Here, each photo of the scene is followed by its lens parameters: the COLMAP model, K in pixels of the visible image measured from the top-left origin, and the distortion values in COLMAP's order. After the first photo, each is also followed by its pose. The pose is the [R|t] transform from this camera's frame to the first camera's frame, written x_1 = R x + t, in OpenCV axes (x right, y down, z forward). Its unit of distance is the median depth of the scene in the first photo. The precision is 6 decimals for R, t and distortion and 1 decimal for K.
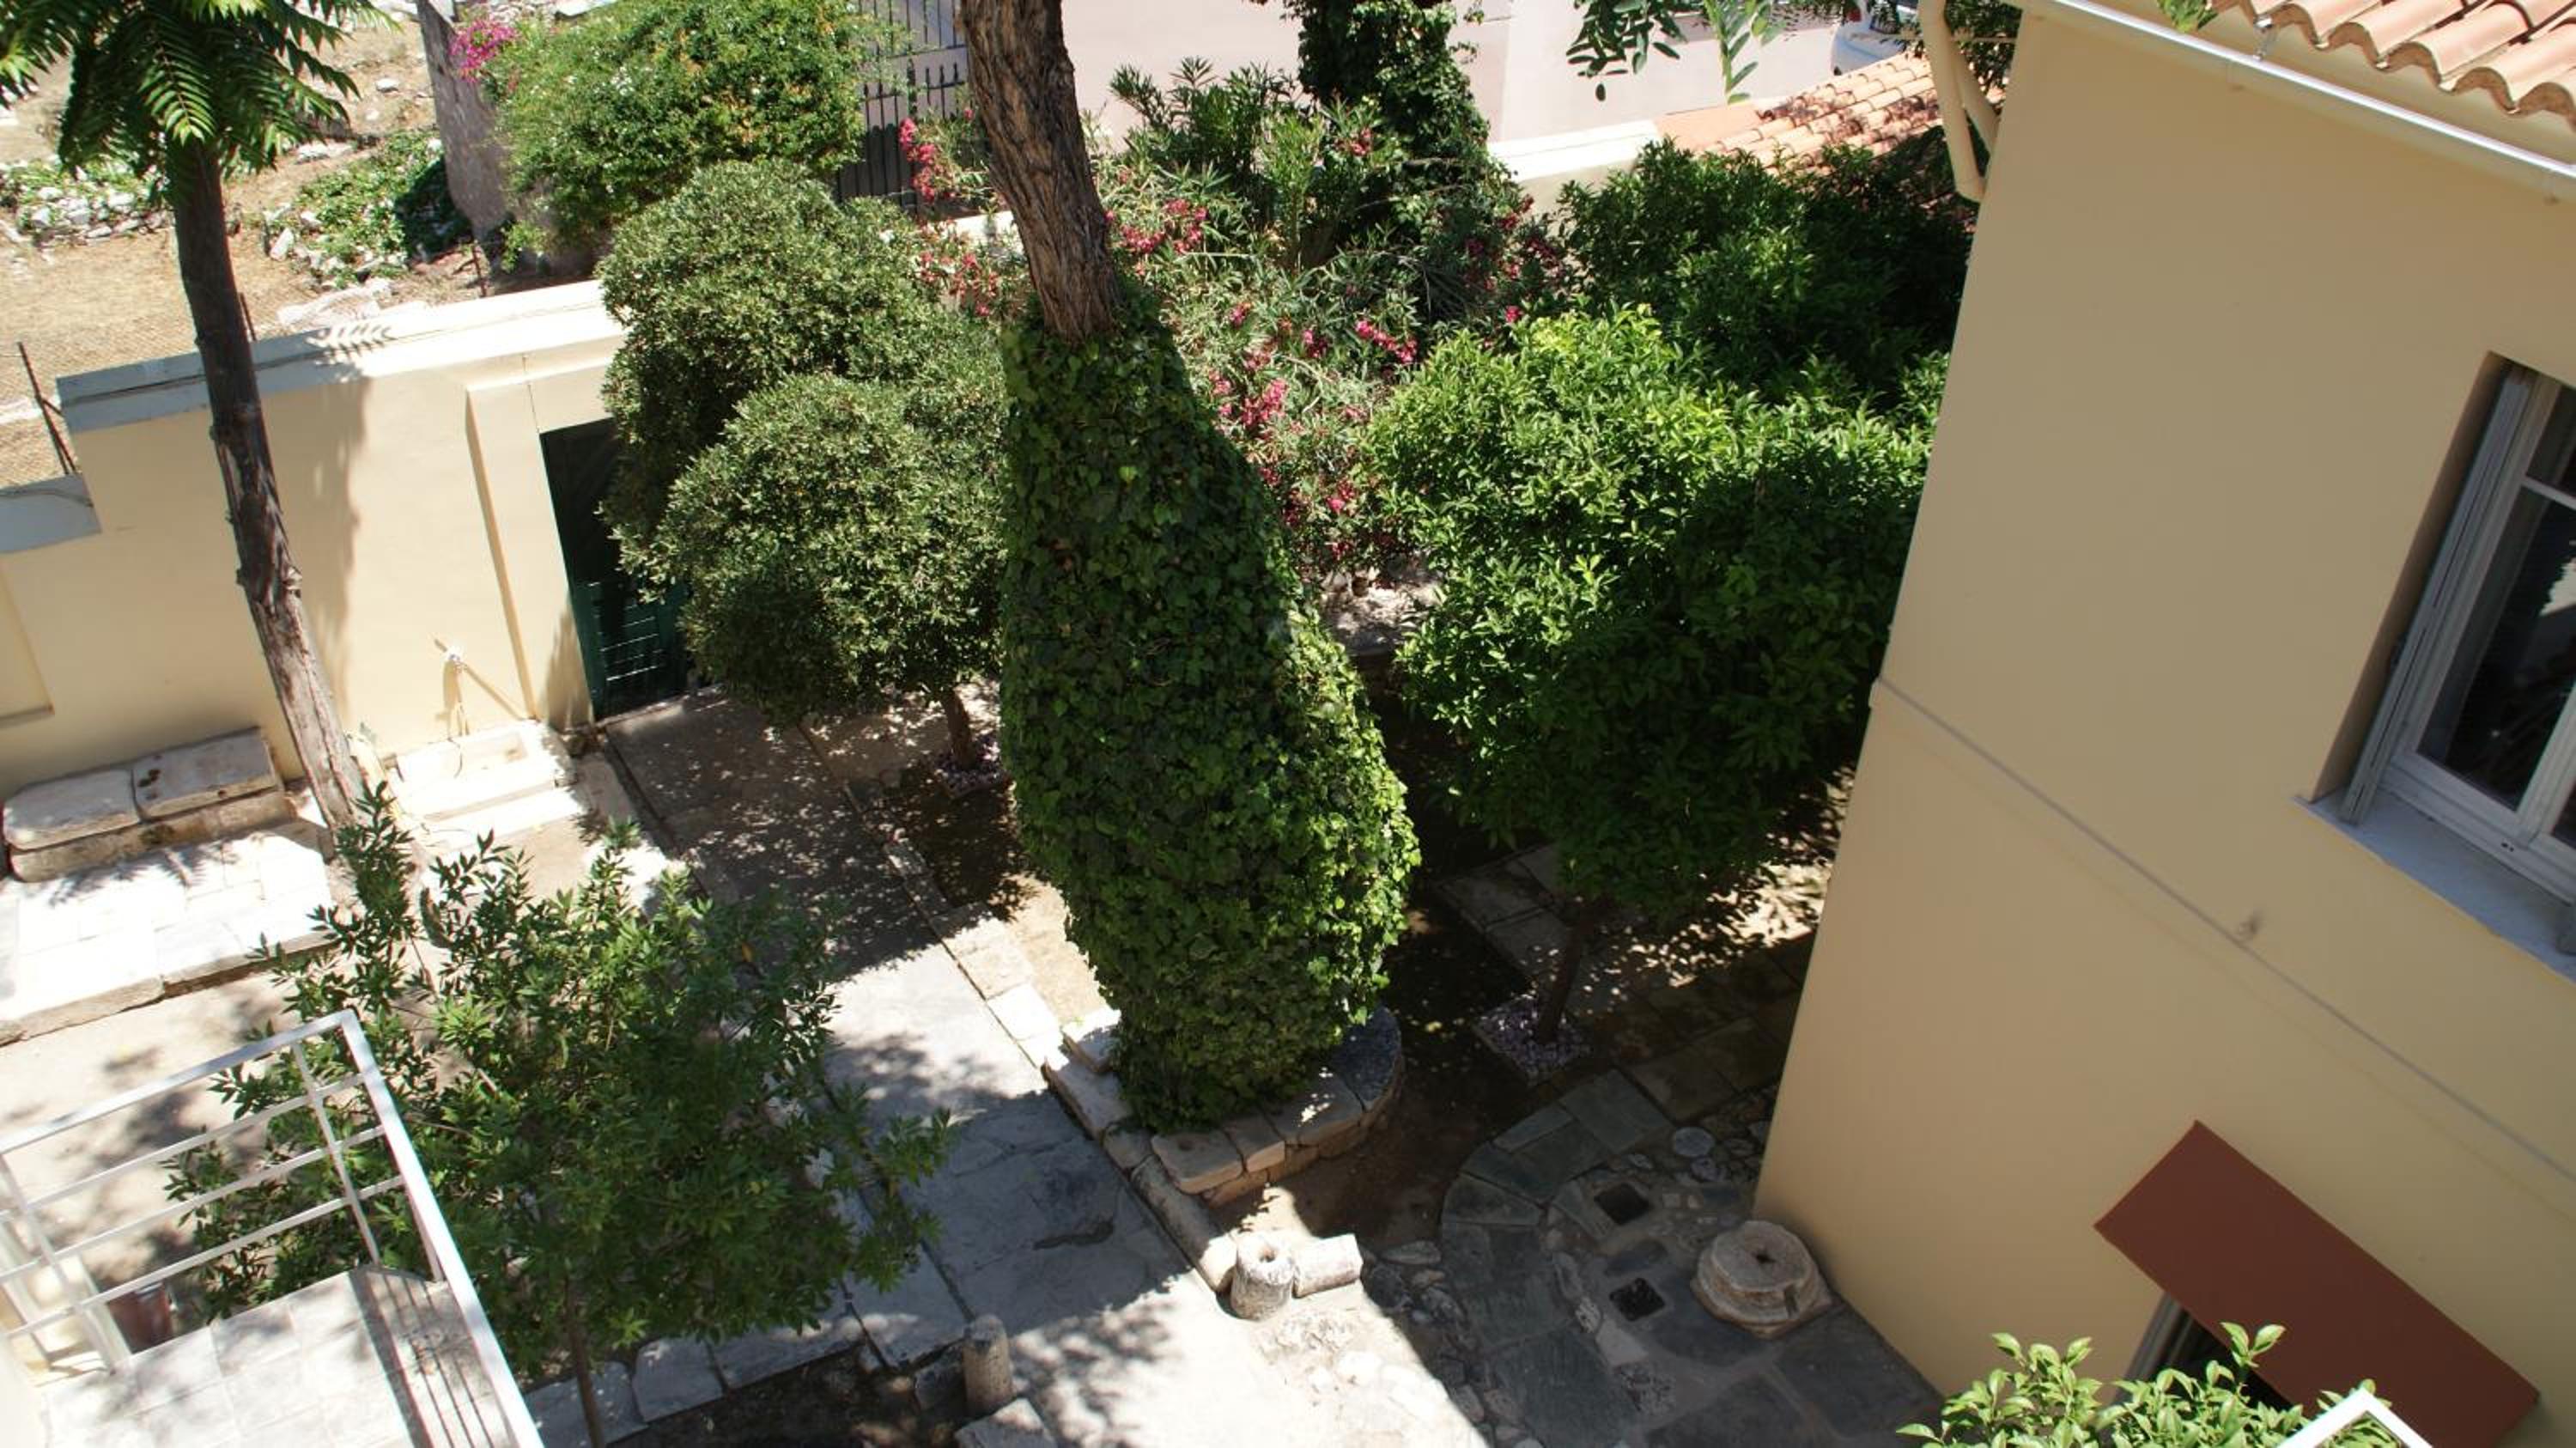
lens RADIAL K [[2067.4, 0, 1296.2], [0, 2067.4, 733.8], [0, 0, 1]] dist [-0.131466, 0.056308]
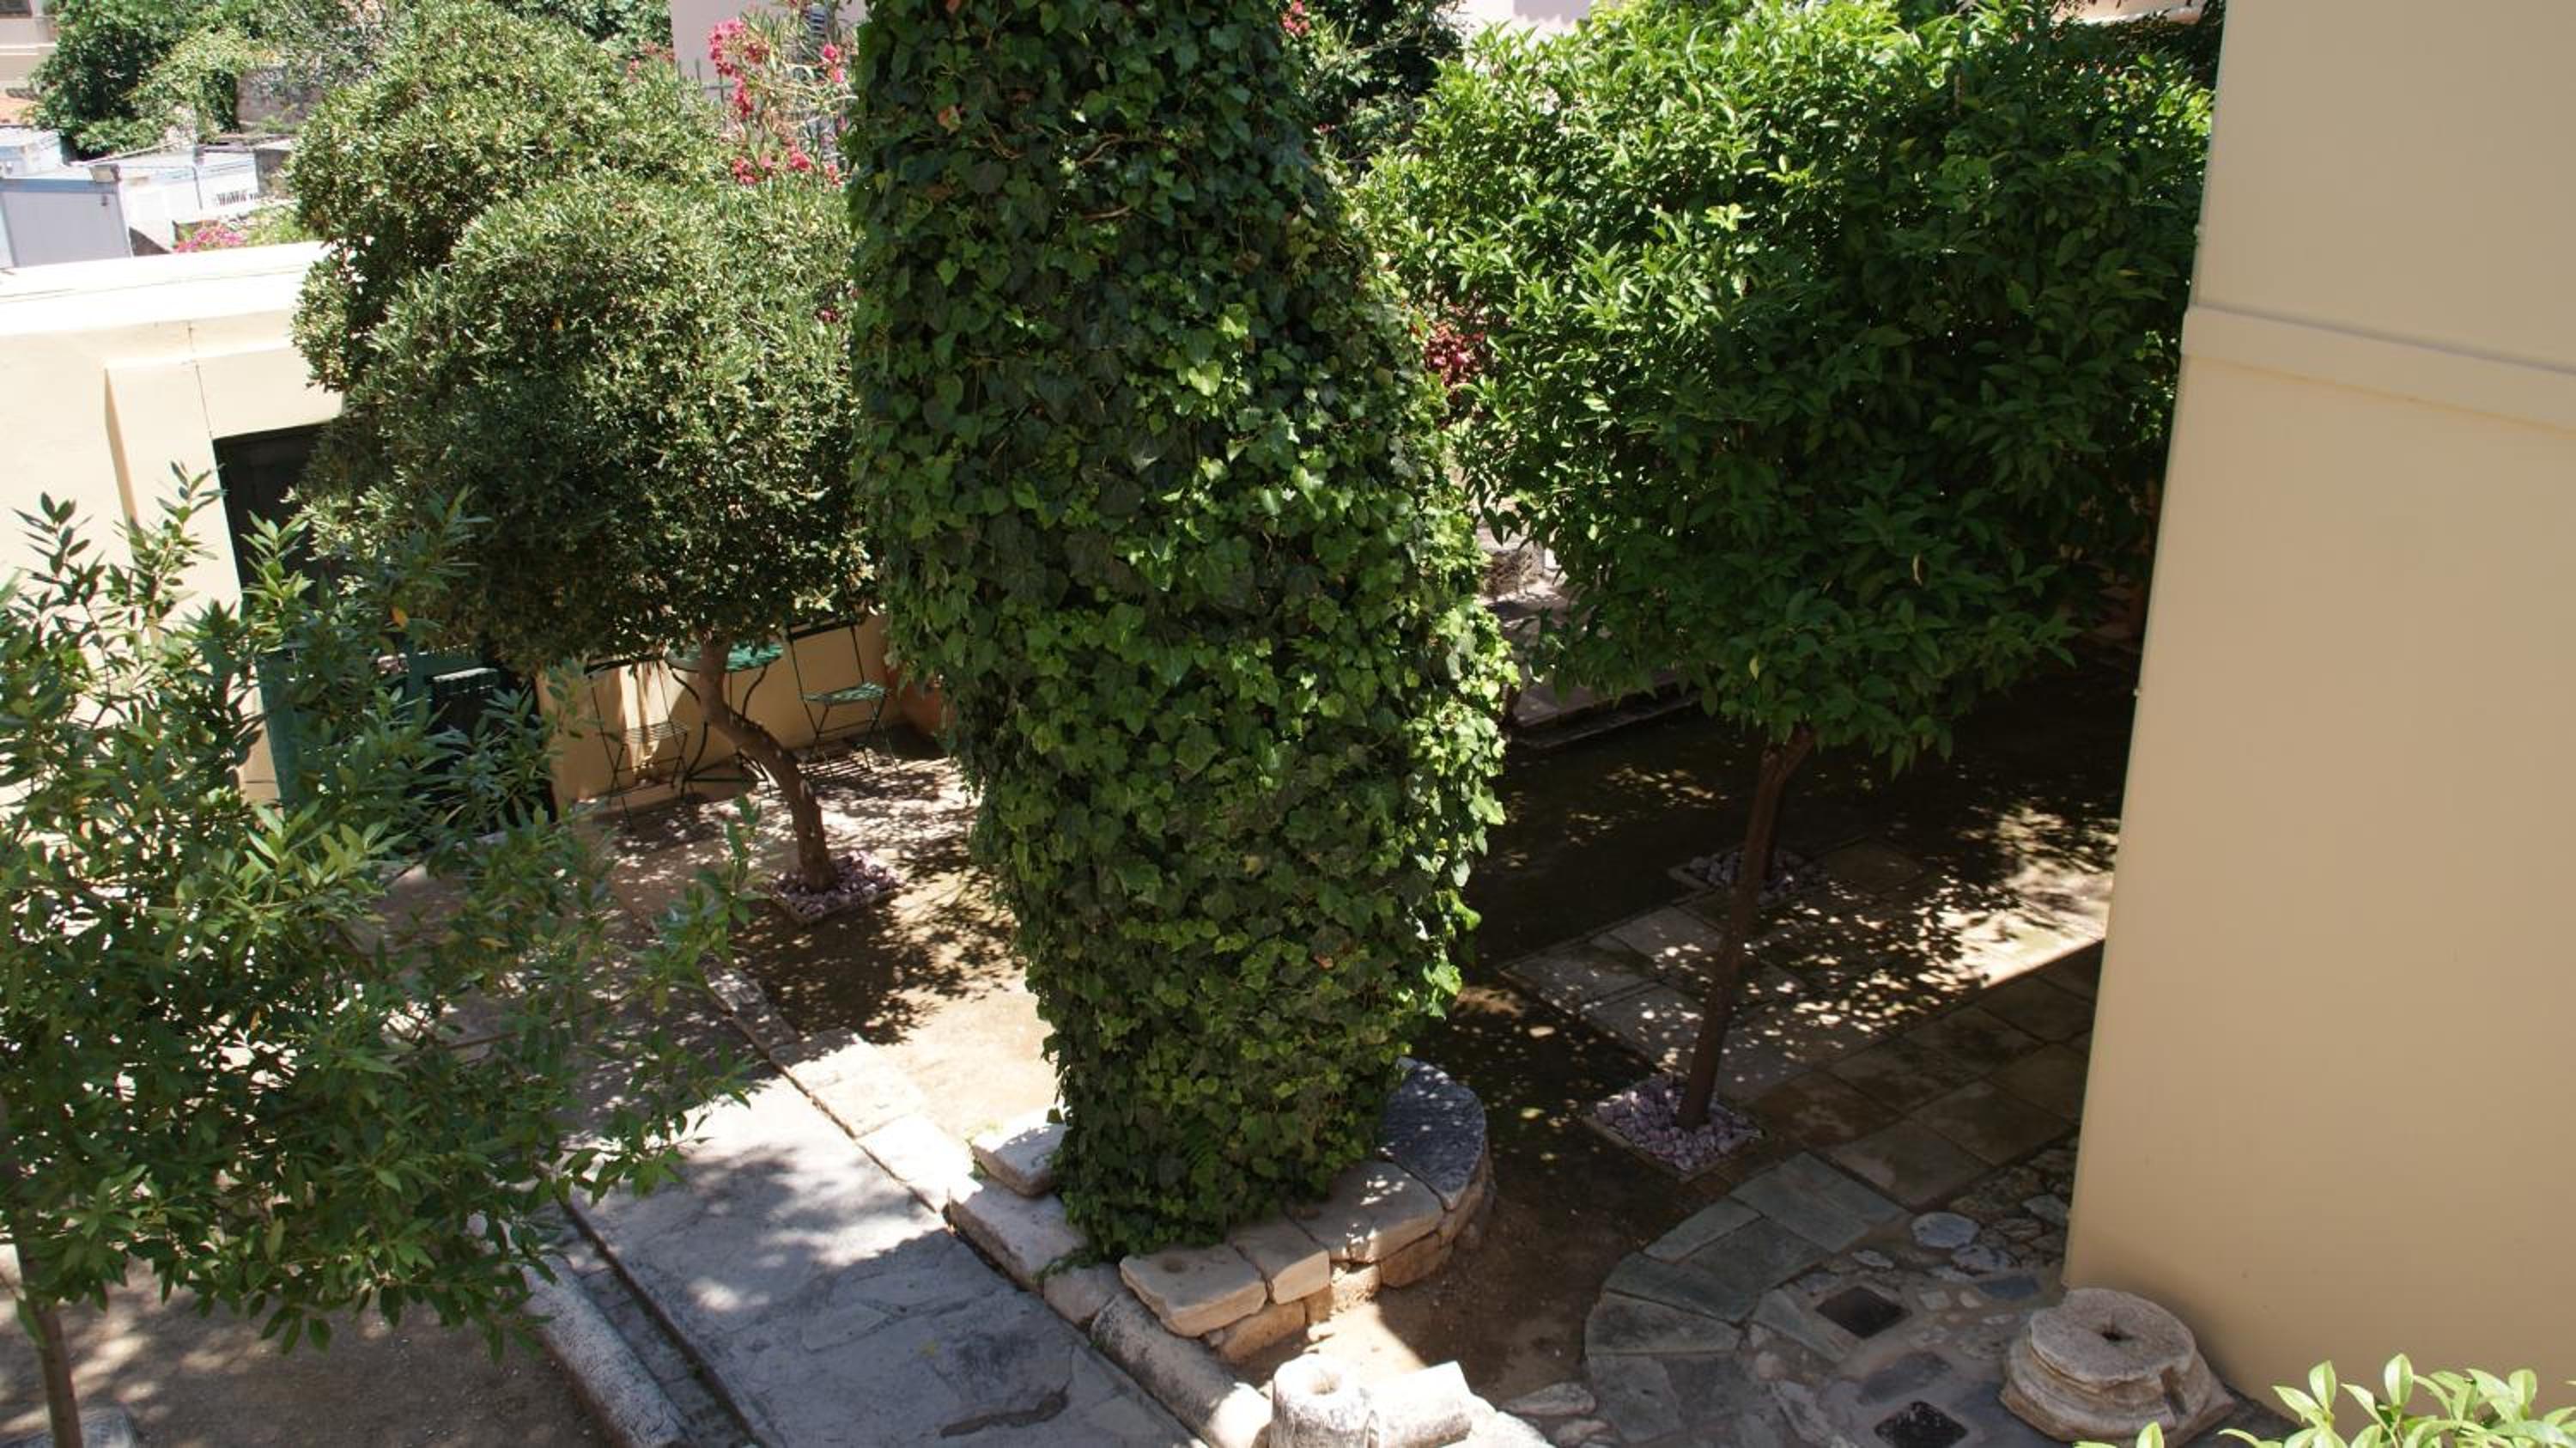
lens RADIAL K [[2301.2, 0, 1292.1], [0, 2301.2, 751.0], [0, 0, 1]] dist [-0.085625, 0.047064]
pose [[0.996704, -0.067279, 0.045330, -0.039448], [0.075967, 0.970091, -0.230550, 0.214900], [-0.028463, 0.233233, 0.972004, 0.277275]]
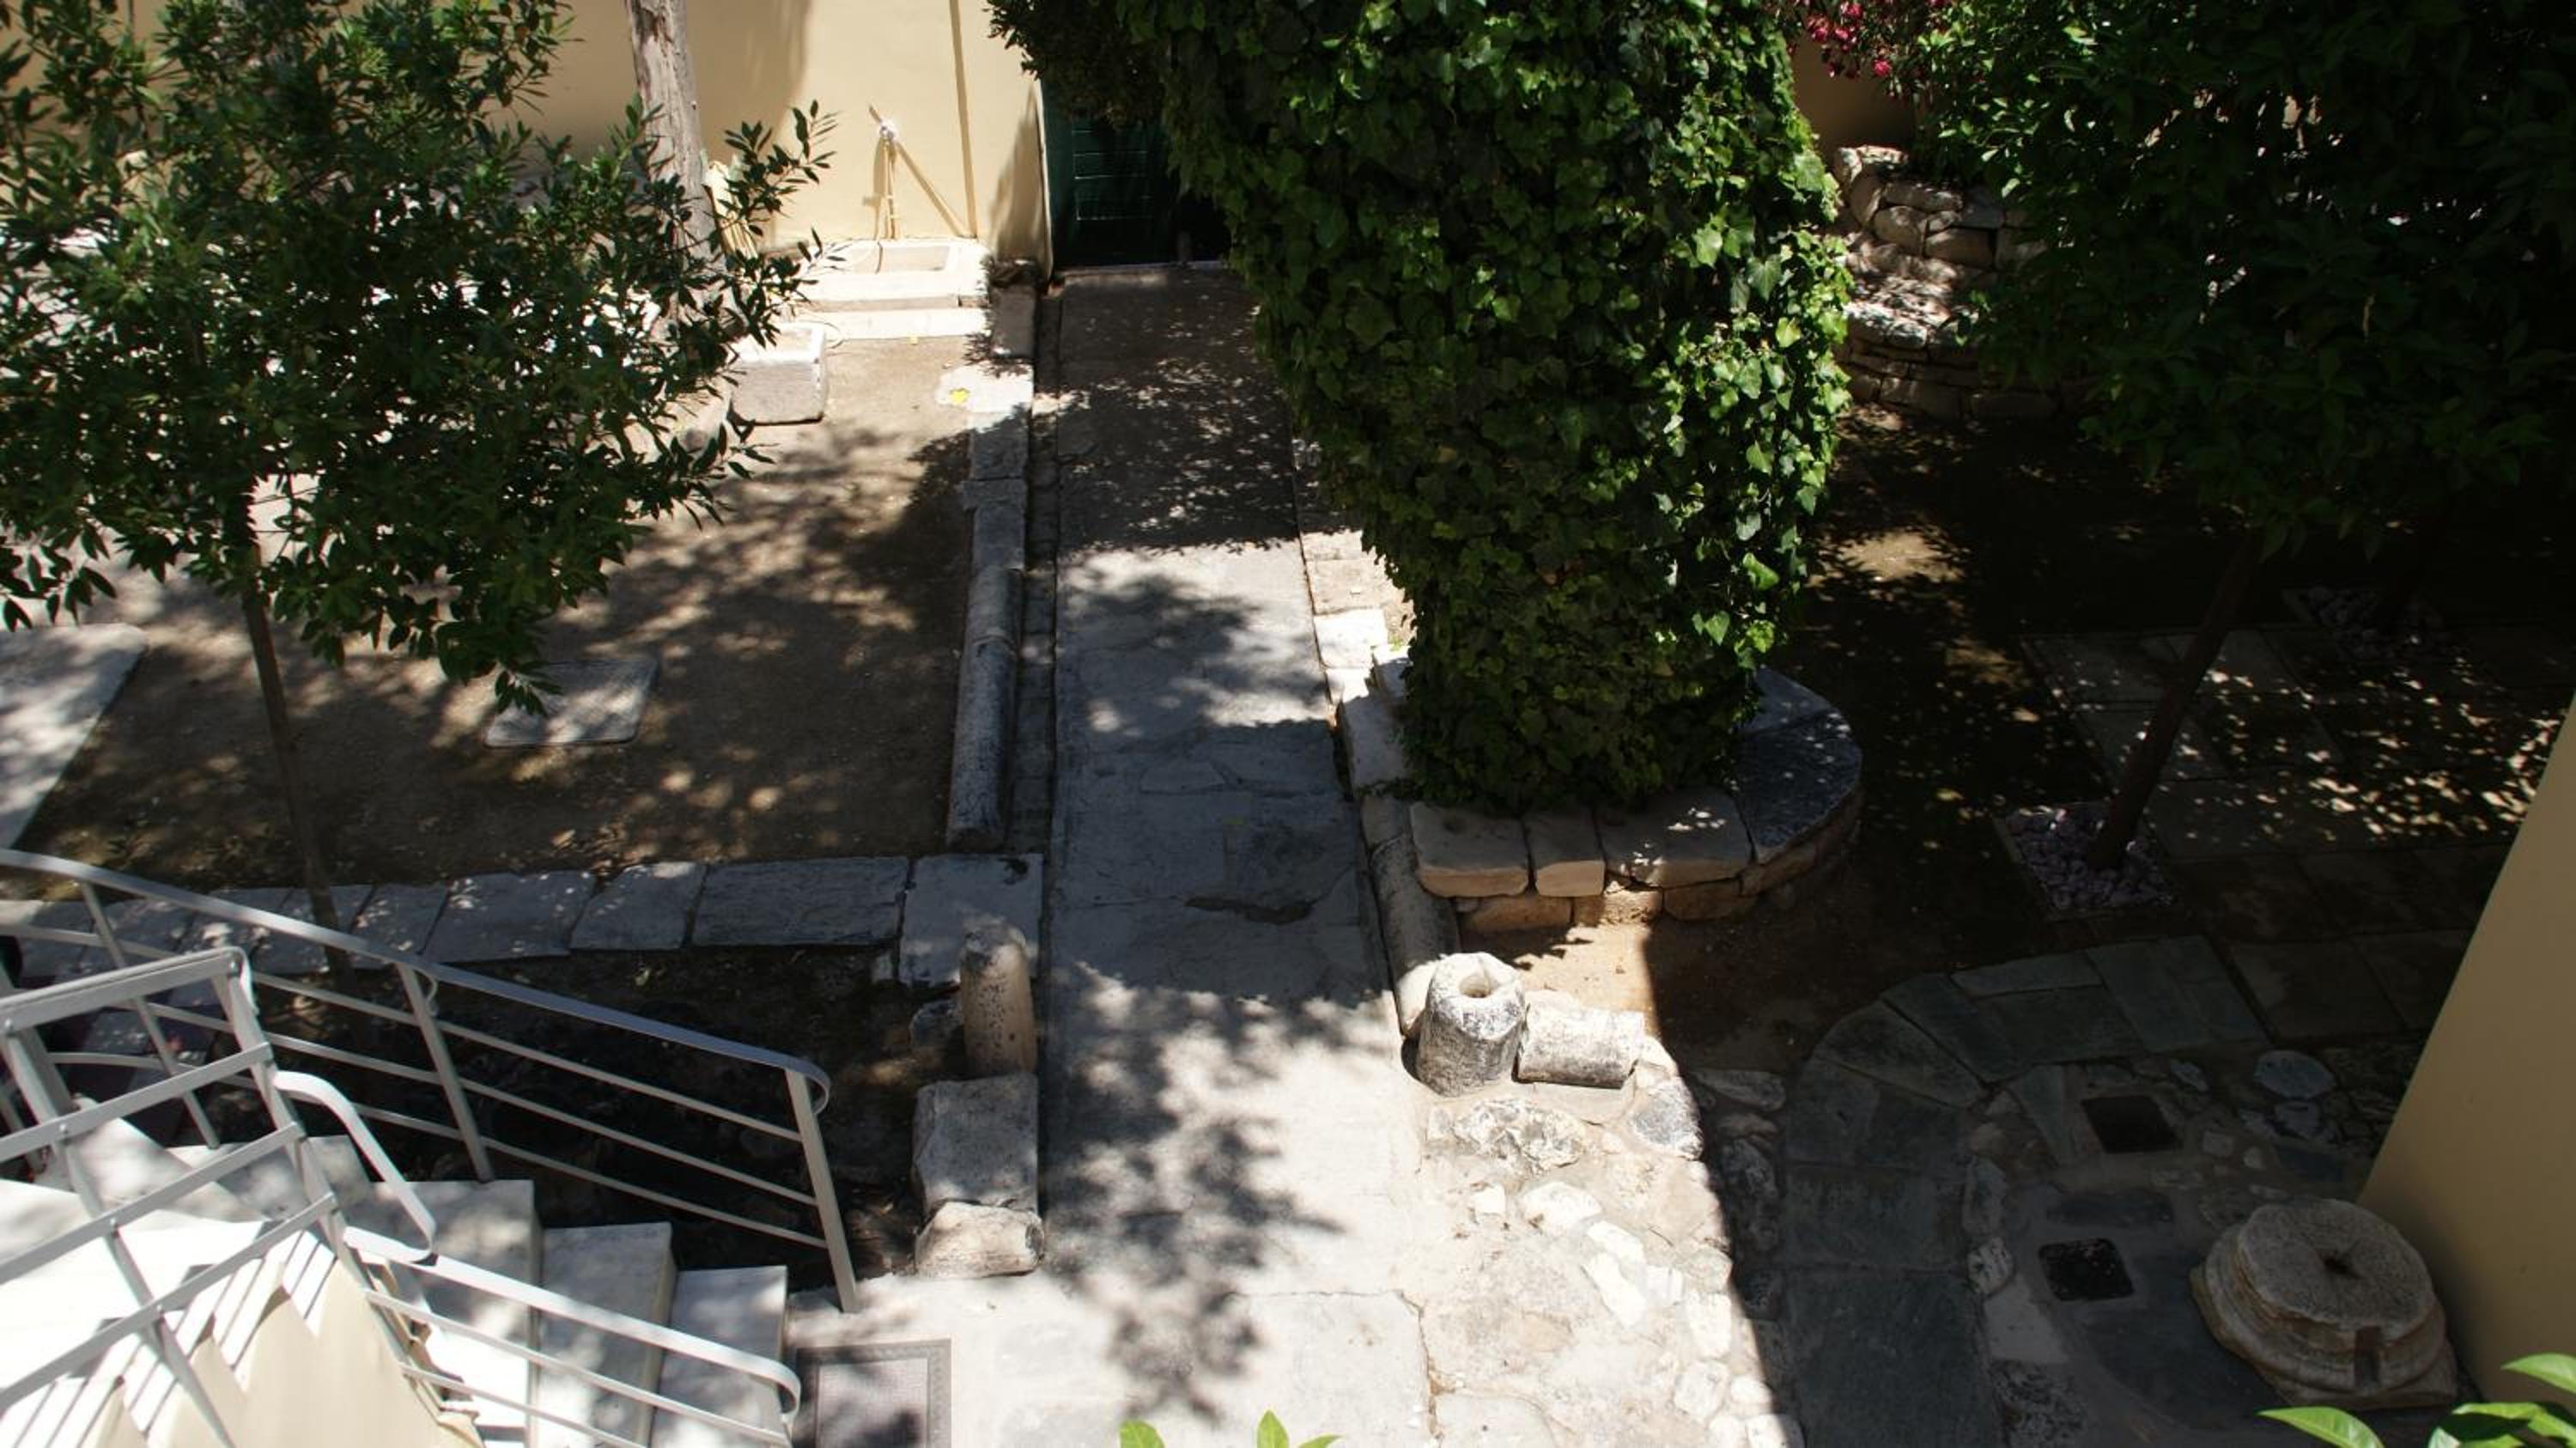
lens RADIAL K [[2067.4, 0, 1302.0], [0, 2067.4, 718.0], [0, 0, 1]] dist [-0.131466, 0.056308]
pose [[0.886475, 0.235166, -0.398571, 0.155825], [-0.241621, 0.969747, 0.034776, 0.159036], [0.394691, 0.065475, 0.916478, 0.391689]]
